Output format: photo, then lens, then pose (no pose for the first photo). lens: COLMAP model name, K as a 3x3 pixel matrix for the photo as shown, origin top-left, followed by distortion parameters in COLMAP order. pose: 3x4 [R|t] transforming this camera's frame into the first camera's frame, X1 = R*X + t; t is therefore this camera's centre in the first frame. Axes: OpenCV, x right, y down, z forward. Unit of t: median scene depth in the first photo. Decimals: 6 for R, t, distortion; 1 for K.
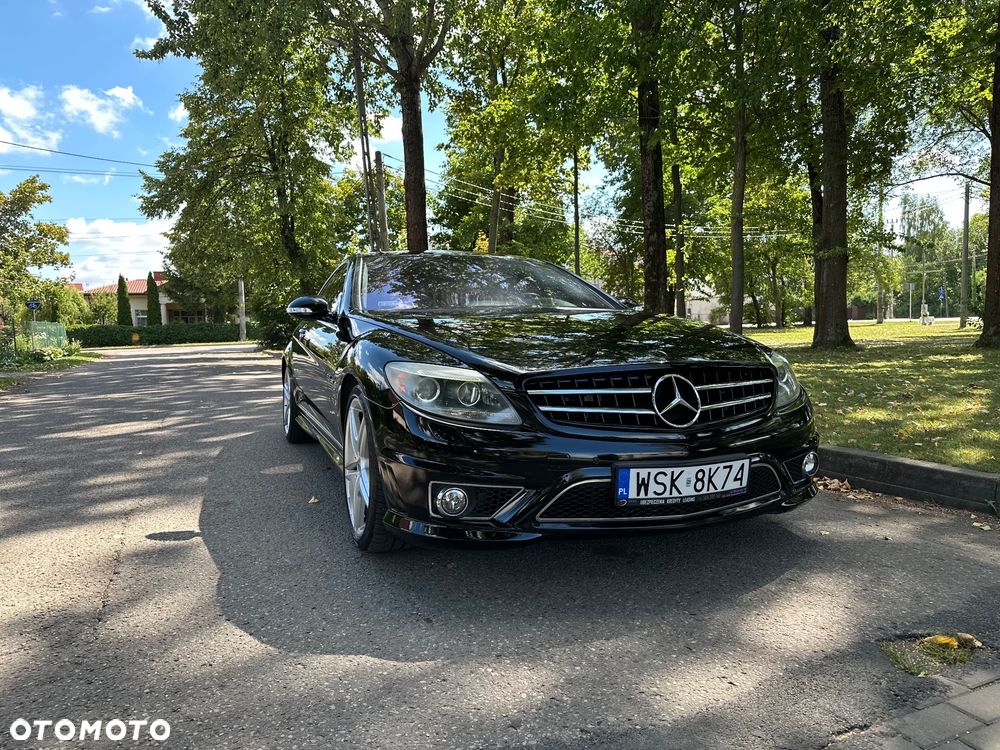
lens RADIAL K [[702.4, 0, 503.8], [0, 702.4, 378.8], [0, 0, 1]] dist [0.118130, -0.176194]
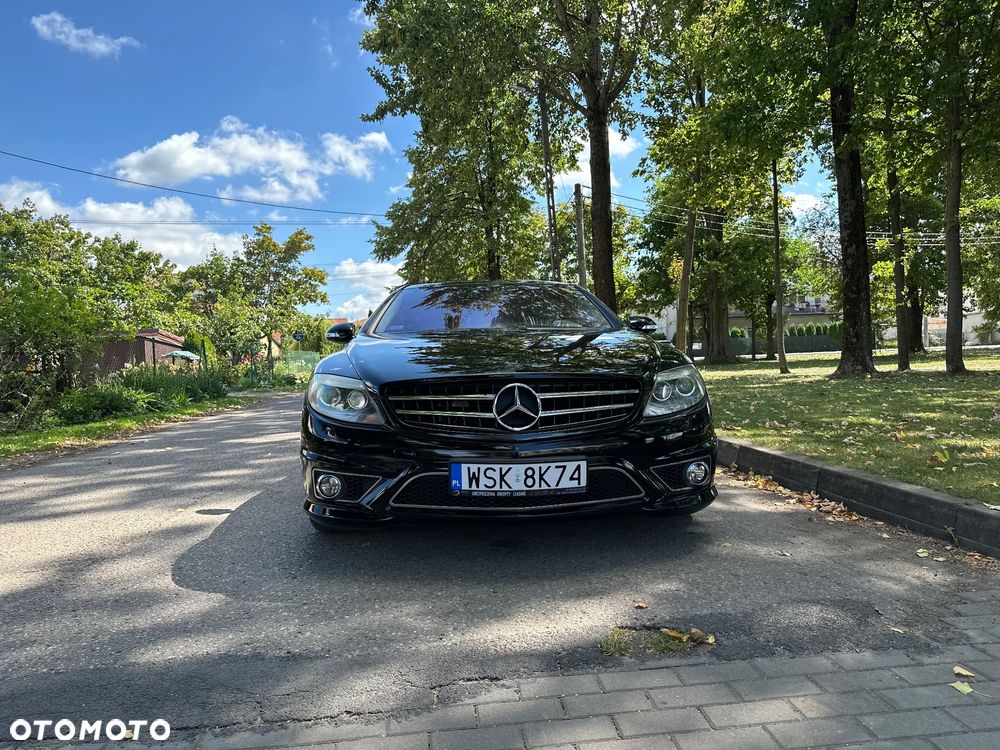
lens RADIAL K [[702.4, 0, 503.8], [0, 702.4, 378.8], [0, 0, 1]] dist [0.118130, -0.176194]
pose [[0.947958, 0.000618, -0.318394, 0.054754], [-0.012014, 0.999355, -0.033829, 0.002348], [0.318168, 0.035894, 0.947355, -0.007094]]
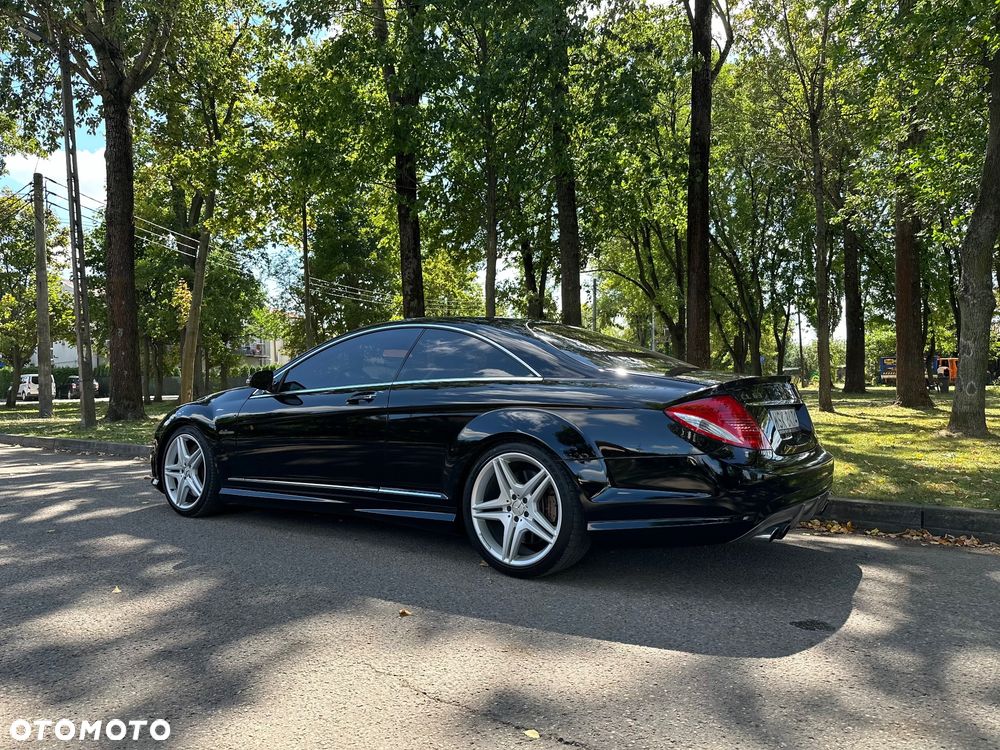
lens RADIAL K [[704.9, 0, 506.3], [0, 704.9, 379.8], [0, 0, 1]] dist [0.056755, -0.062831]
pose [[0.871742, 0.017104, 0.489667, -0.110253], [0.026373, 0.996304, -0.081753, -0.004919], [-0.489256, 0.084182, 0.868068, 0.054145]]
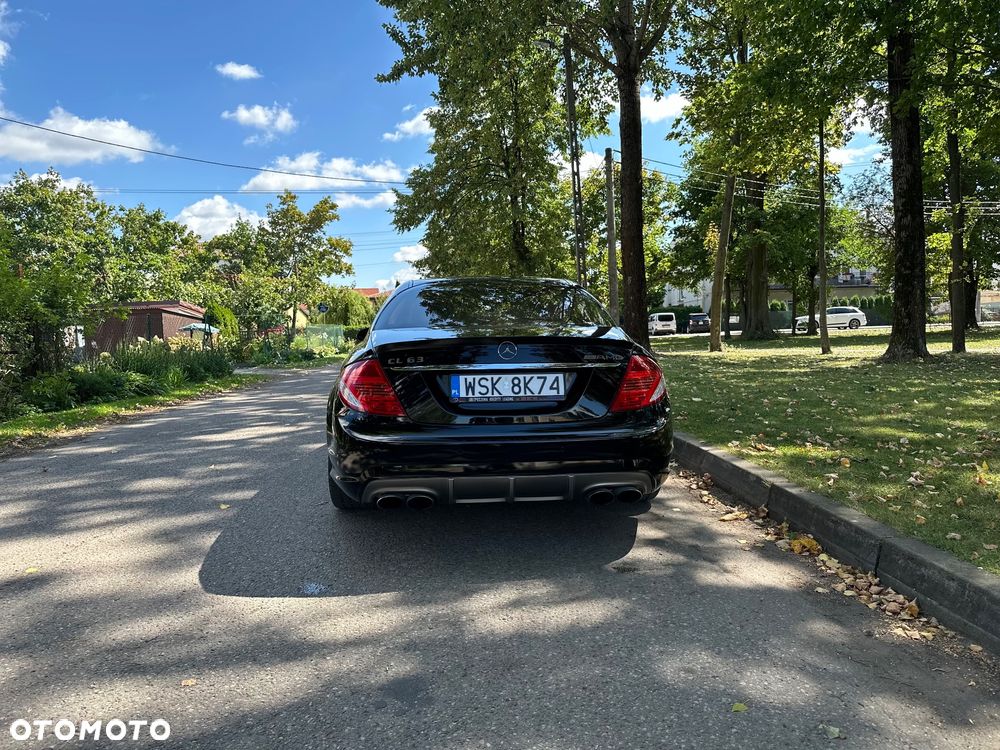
lens RADIAL K [[704.9, 0, 506.3], [0, 704.9, 379.8], [0, 0, 1]] dist [0.056755, -0.062831]
pose [[0.932492, 0.023768, -0.360407, 0.055481], [-0.021137, 0.999713, 0.011239, -0.009205], [0.360571, -0.002863, 0.932727, 0.039152]]
